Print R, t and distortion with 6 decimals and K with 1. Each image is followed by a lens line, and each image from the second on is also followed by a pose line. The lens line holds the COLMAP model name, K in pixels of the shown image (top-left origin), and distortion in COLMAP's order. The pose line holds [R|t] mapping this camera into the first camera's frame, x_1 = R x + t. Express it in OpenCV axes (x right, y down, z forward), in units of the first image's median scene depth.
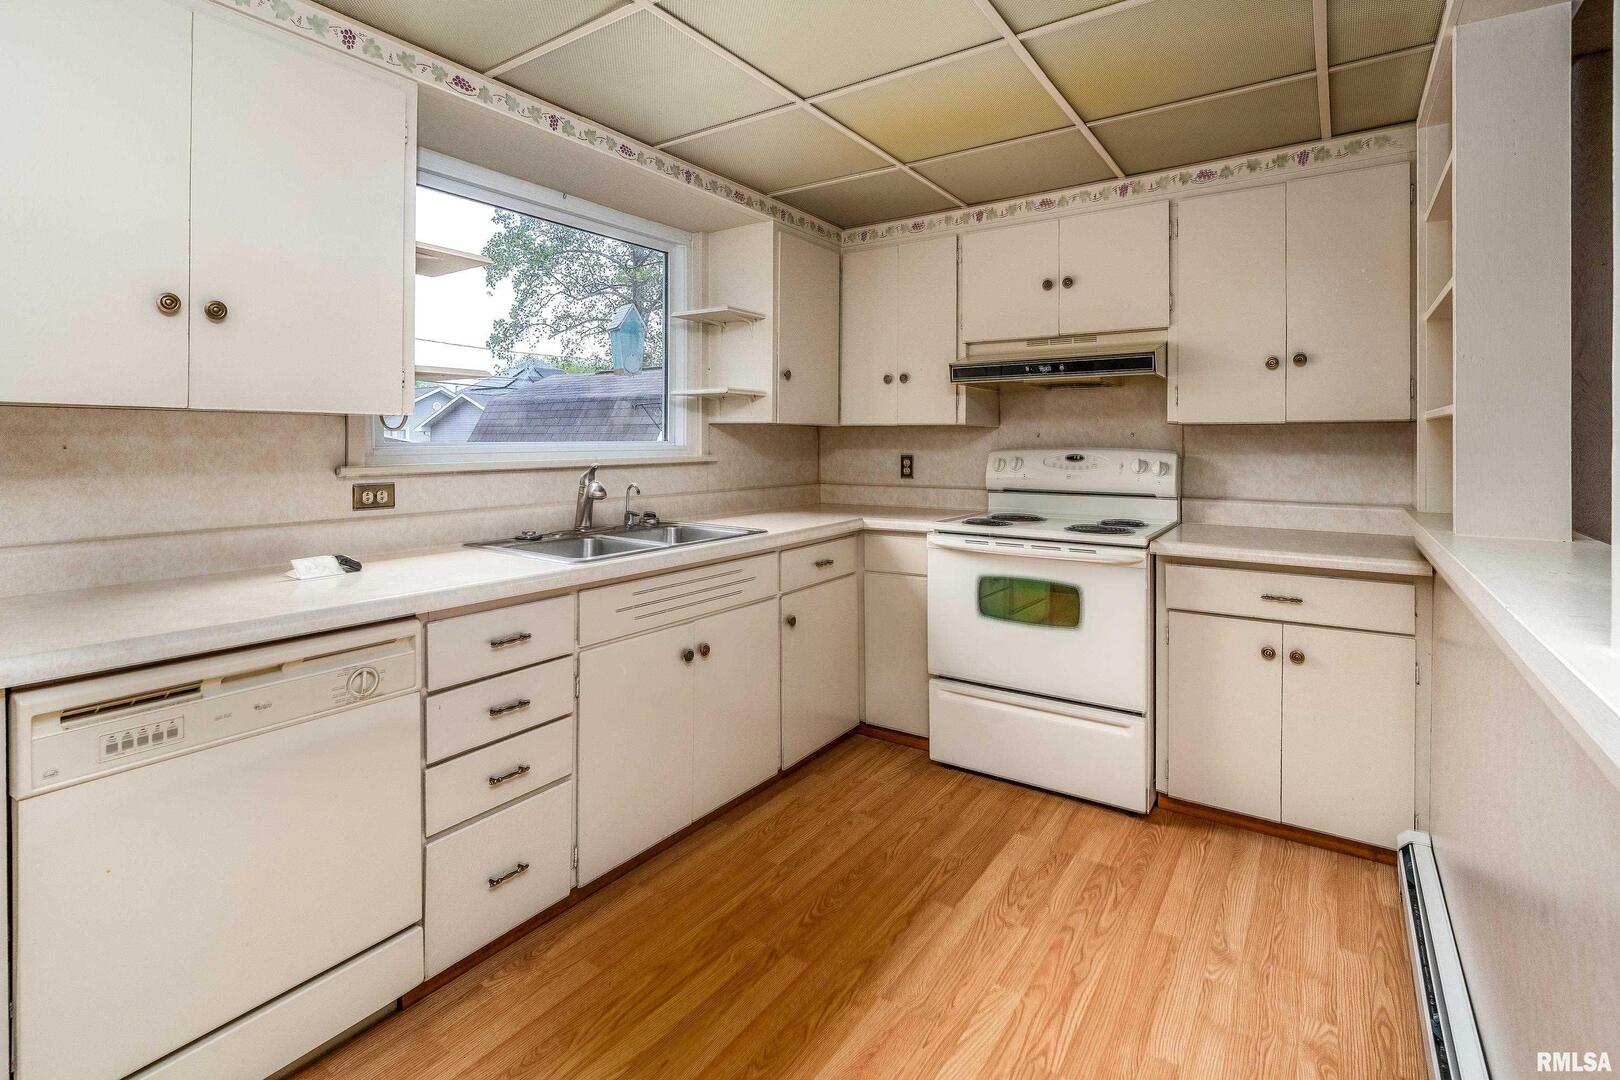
lens RADIAL K [[766.8, 0, 813.7], [0, 766.8, 451.8], [0, 0, 1]] dist [0.000290, 0.000185]
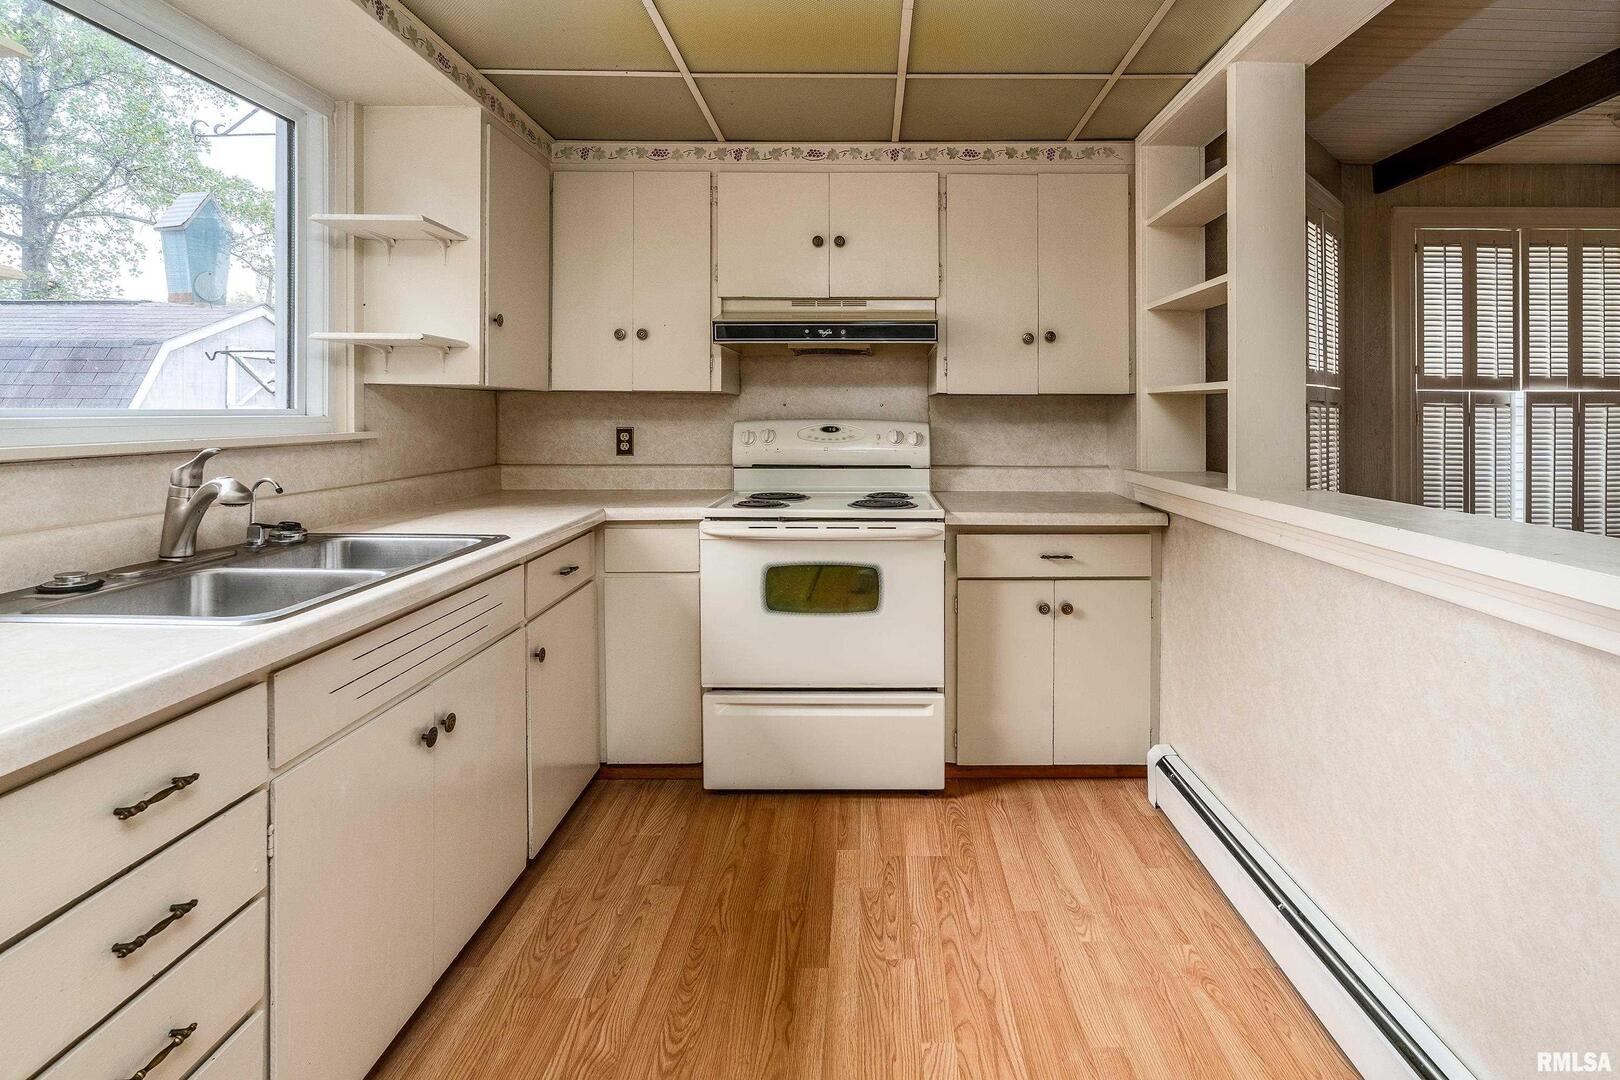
lens RADIAL K [[772.9, 0, 767.3], [0, 772.9, 422.3], [0, 0, 1]] dist [-0.005796, -0.000494]
pose [[0.824431, -0.005517, 0.565936, -0.278426], [0.005391, 0.999984, 0.001894, -0.002812], [-0.565937, 0.001490, 0.824447, 0.274913]]
